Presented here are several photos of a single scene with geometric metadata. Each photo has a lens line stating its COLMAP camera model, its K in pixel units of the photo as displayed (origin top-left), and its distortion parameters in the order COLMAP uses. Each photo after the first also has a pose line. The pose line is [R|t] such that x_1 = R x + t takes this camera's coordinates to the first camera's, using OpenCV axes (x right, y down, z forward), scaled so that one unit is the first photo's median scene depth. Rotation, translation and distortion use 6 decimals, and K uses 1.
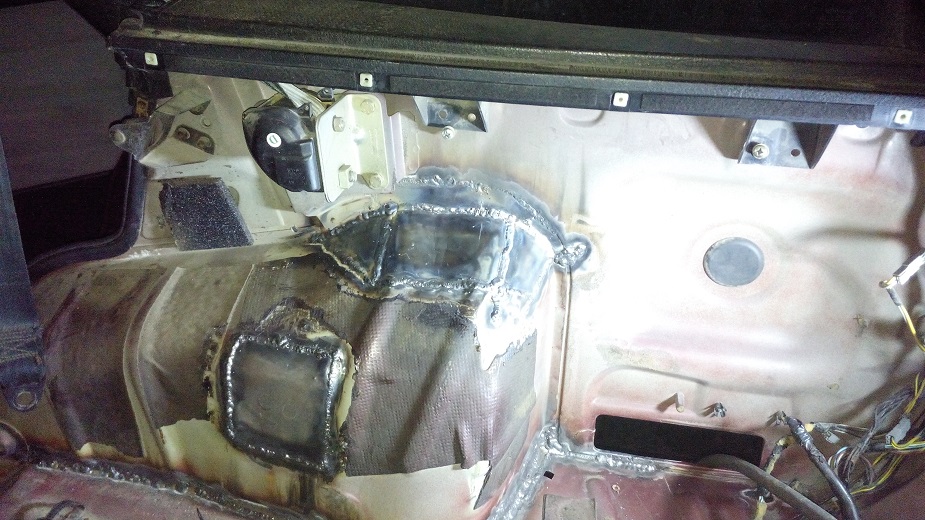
lens RADIAL K [[748.5, 0, 475.8], [0, 748.5, 259.2], [0, 0, 1]] dist [0.117484, -0.193777]
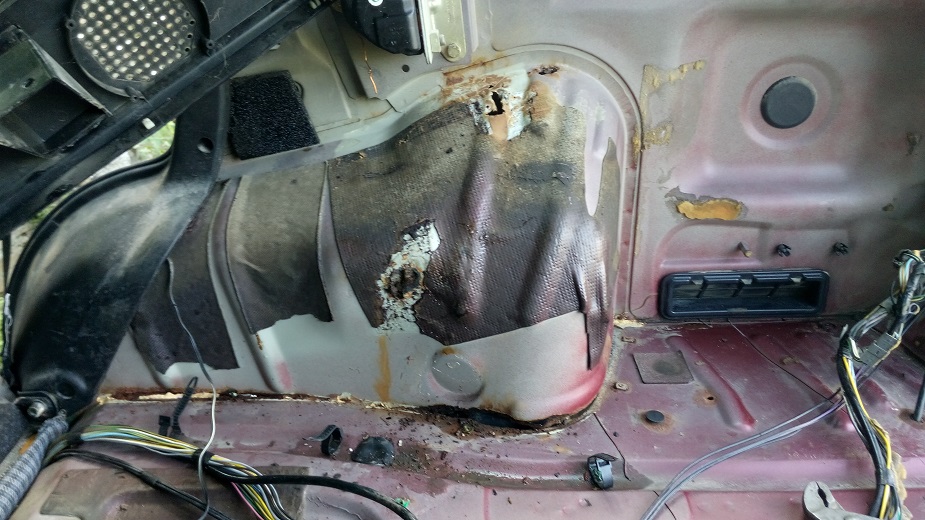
lens RADIAL K [[748.5, 0, 475.8], [0, 748.5, 259.2], [0, 0, 1]] dist [0.117484, -0.193777]
pose [[0.984624, -0.127109, 0.119824, -0.240981], [0.126540, 0.991884, 0.012376, 0.151179], [-0.120425, 0.002977, 0.992718, 0.001284]]
